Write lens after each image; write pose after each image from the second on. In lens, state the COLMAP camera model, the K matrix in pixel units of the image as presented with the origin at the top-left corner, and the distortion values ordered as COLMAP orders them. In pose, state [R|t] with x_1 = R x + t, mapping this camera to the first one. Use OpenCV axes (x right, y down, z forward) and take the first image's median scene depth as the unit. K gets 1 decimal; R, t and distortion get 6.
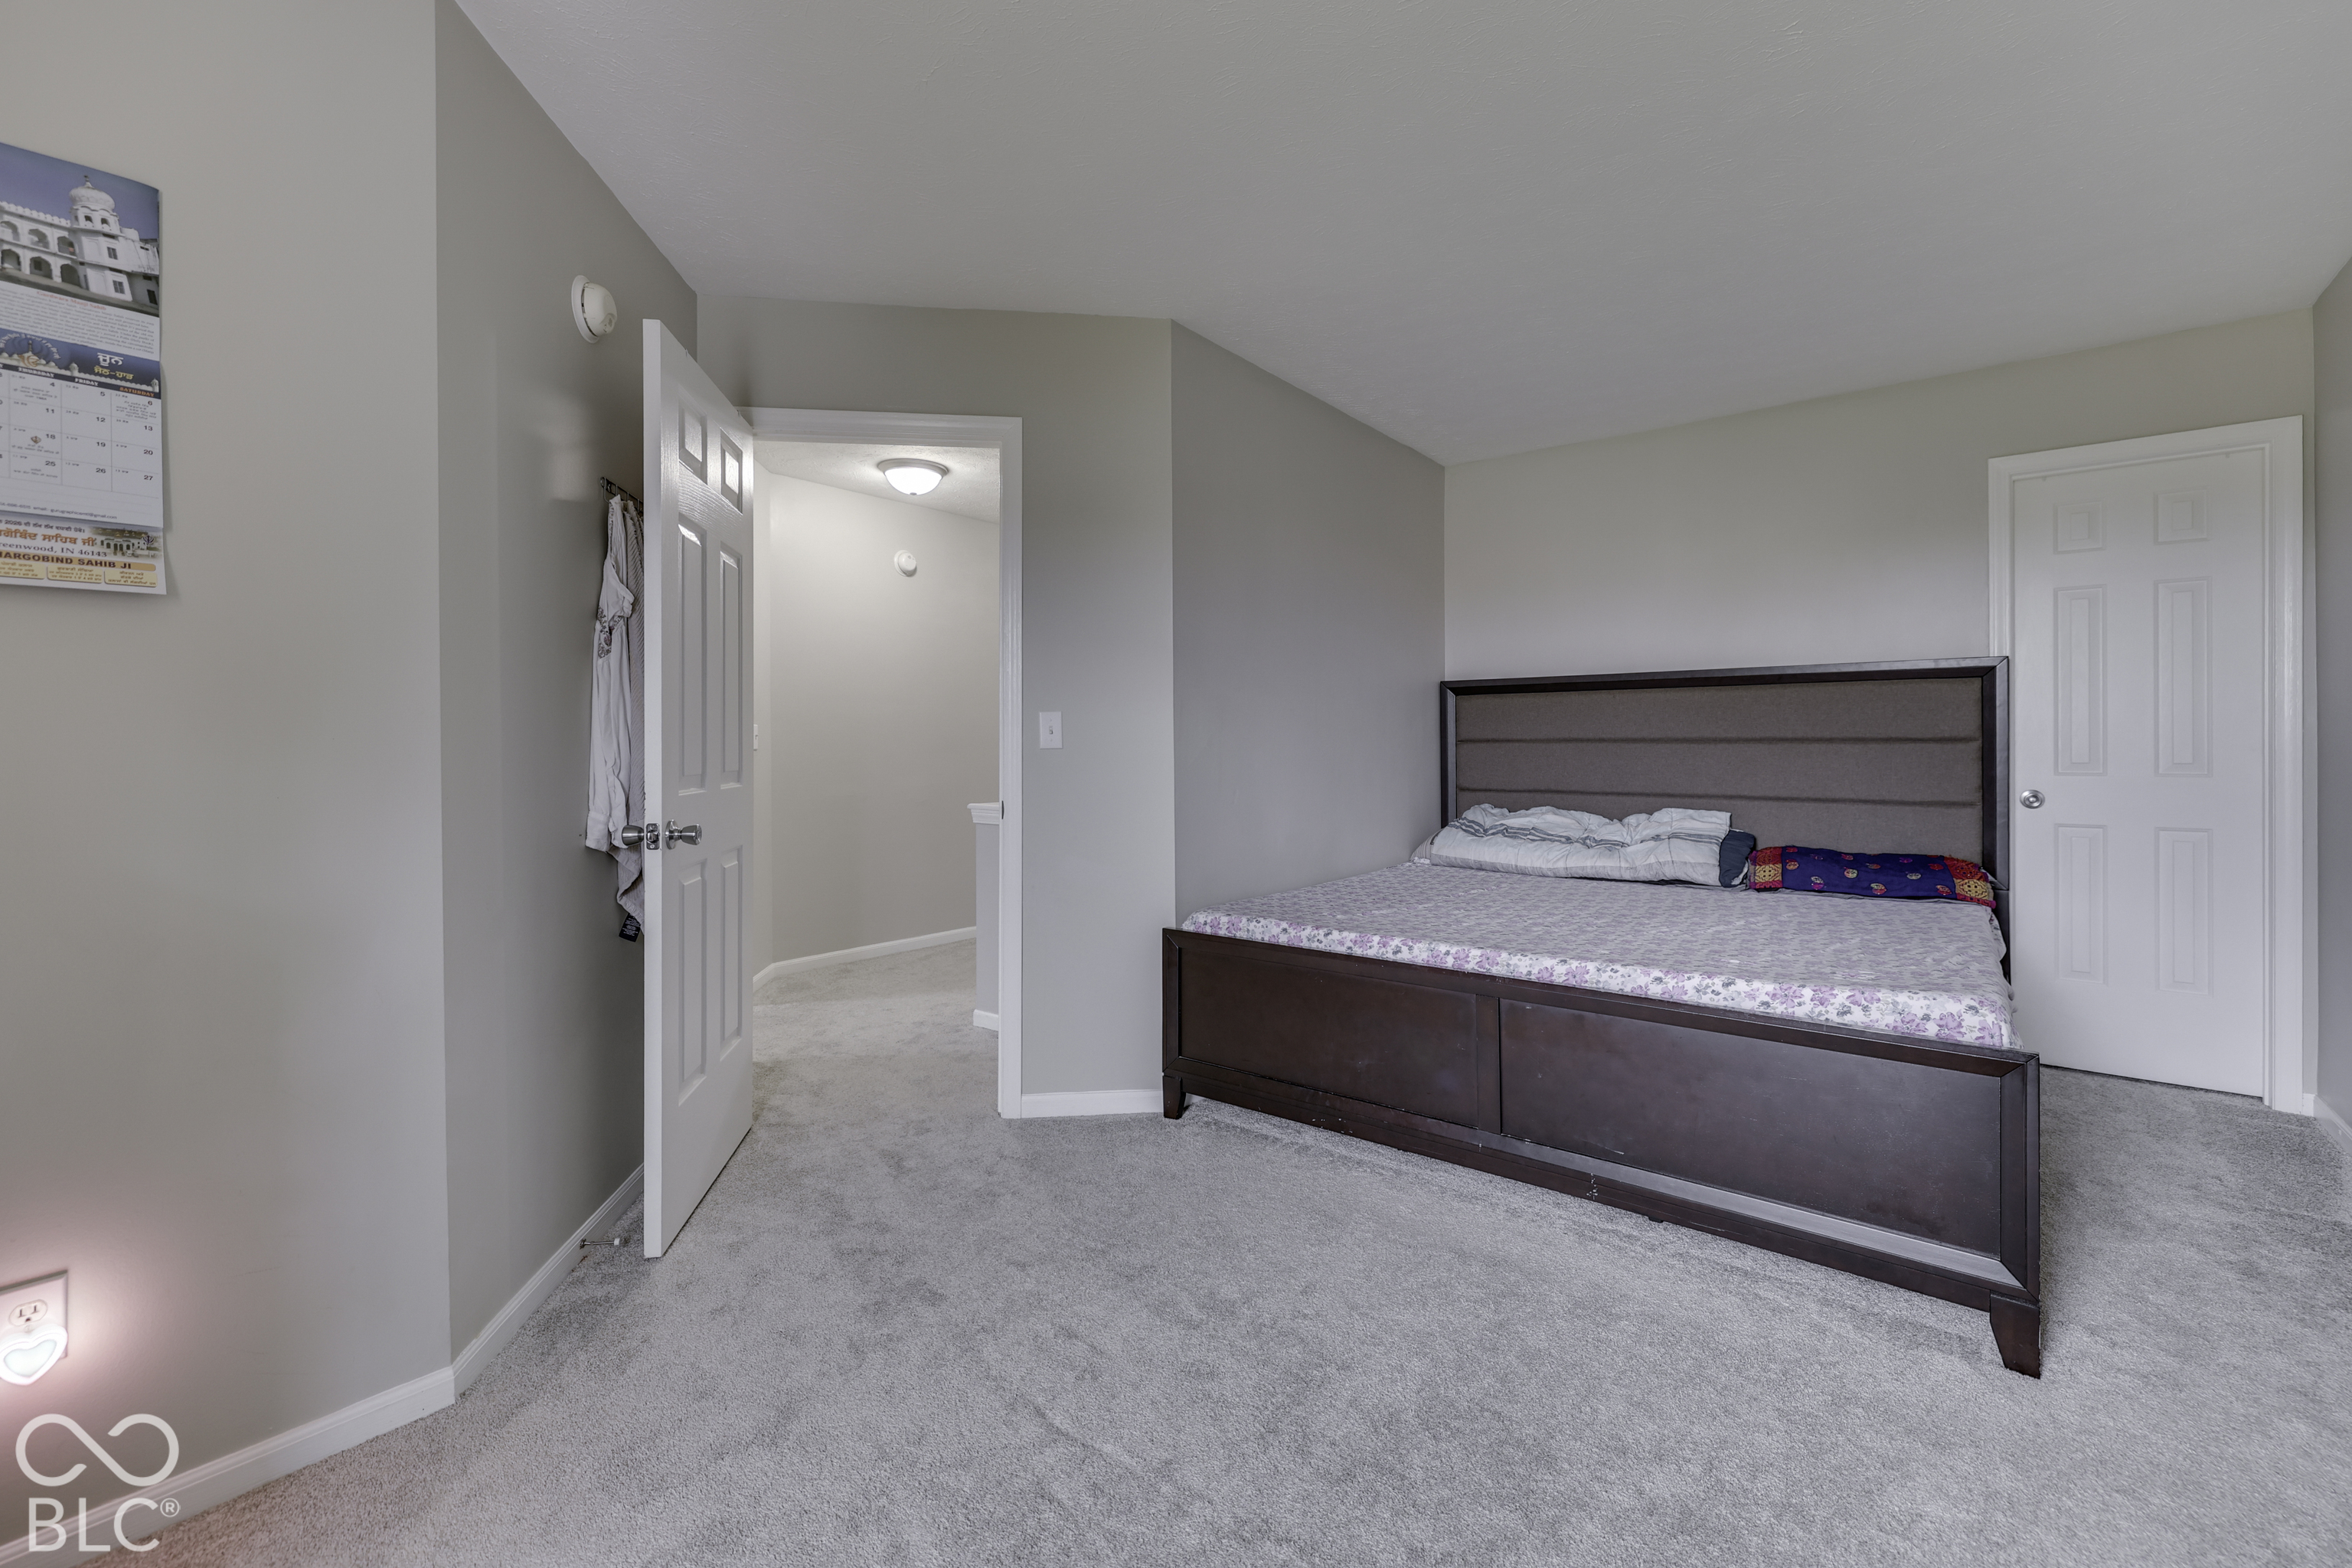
lens RADIAL K [[998.9, 0, 1170.4], [0, 998.9, 770.3], [0, 0, 1]] dist [0.000690, -0.000196]
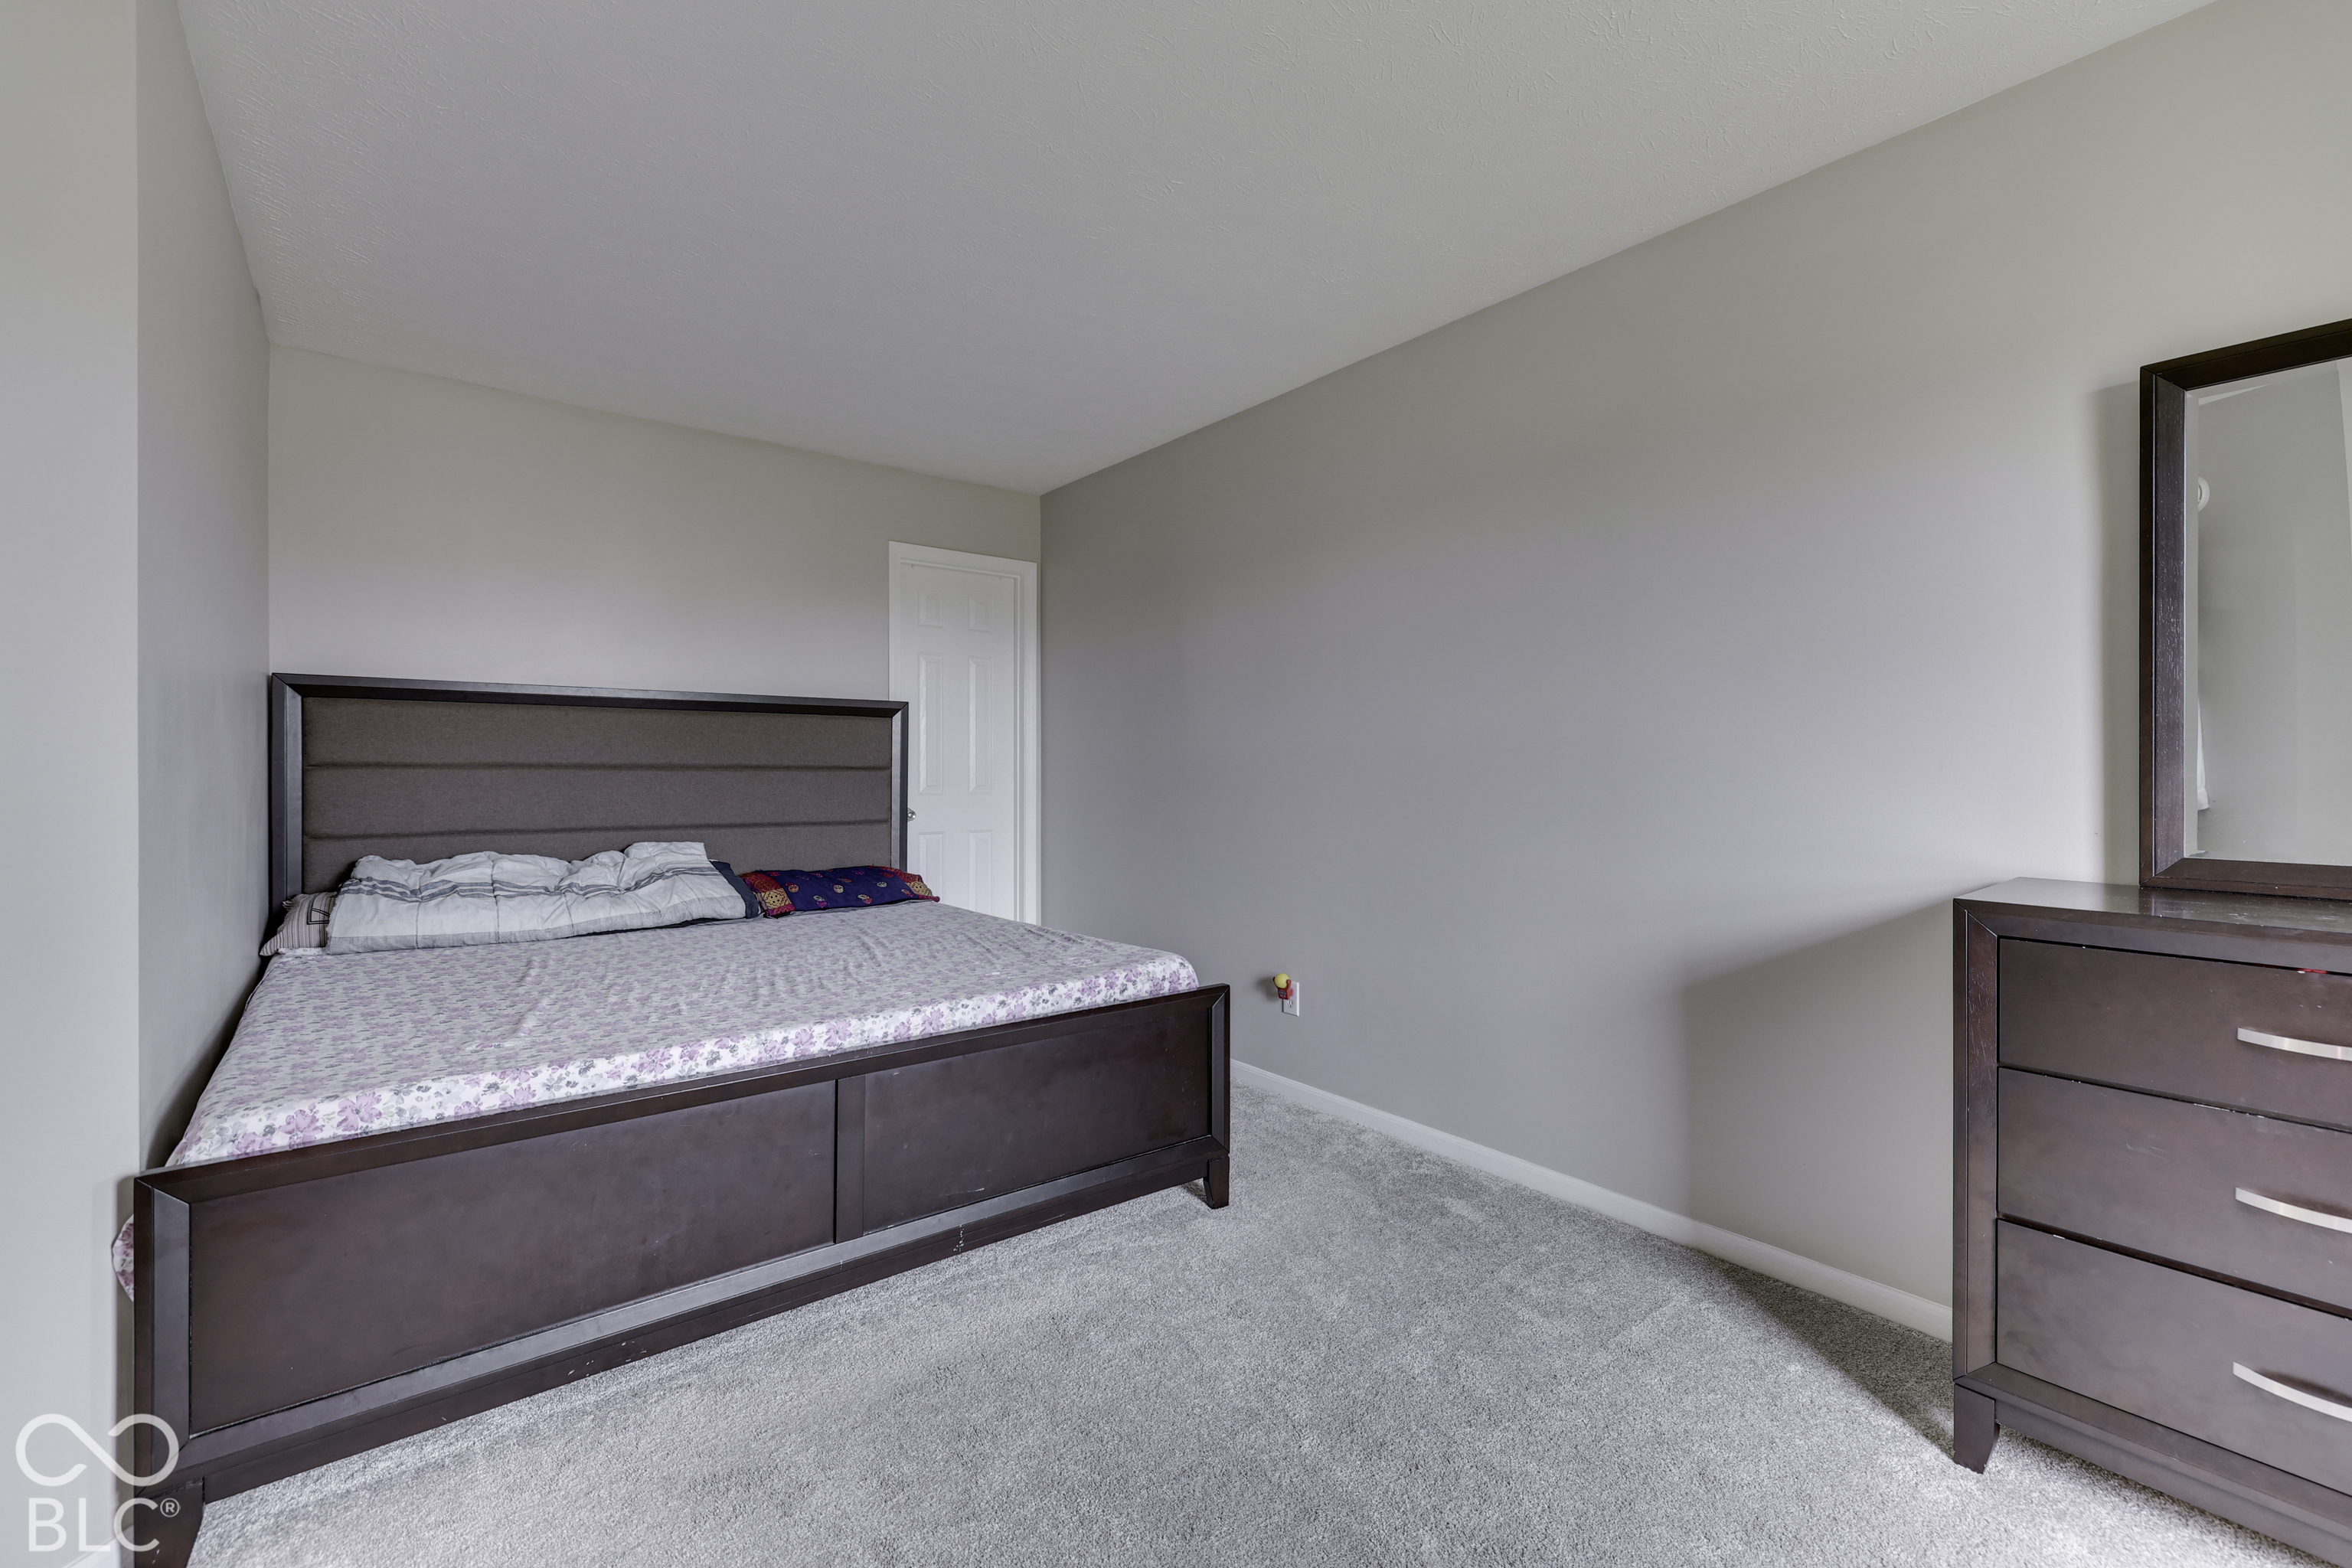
lens RADIAL K [[998.9, 0, 1171.4], [0, 998.9, 770.5], [0, 0, 1]] dist [0.000690, -0.000196]
pose [[0.229139, 0.000466, 0.973394, -0.284633], [0.021883, 0.999745, -0.005630, -0.012121], [-0.973148, 0.022591, 0.229070, 0.356955]]
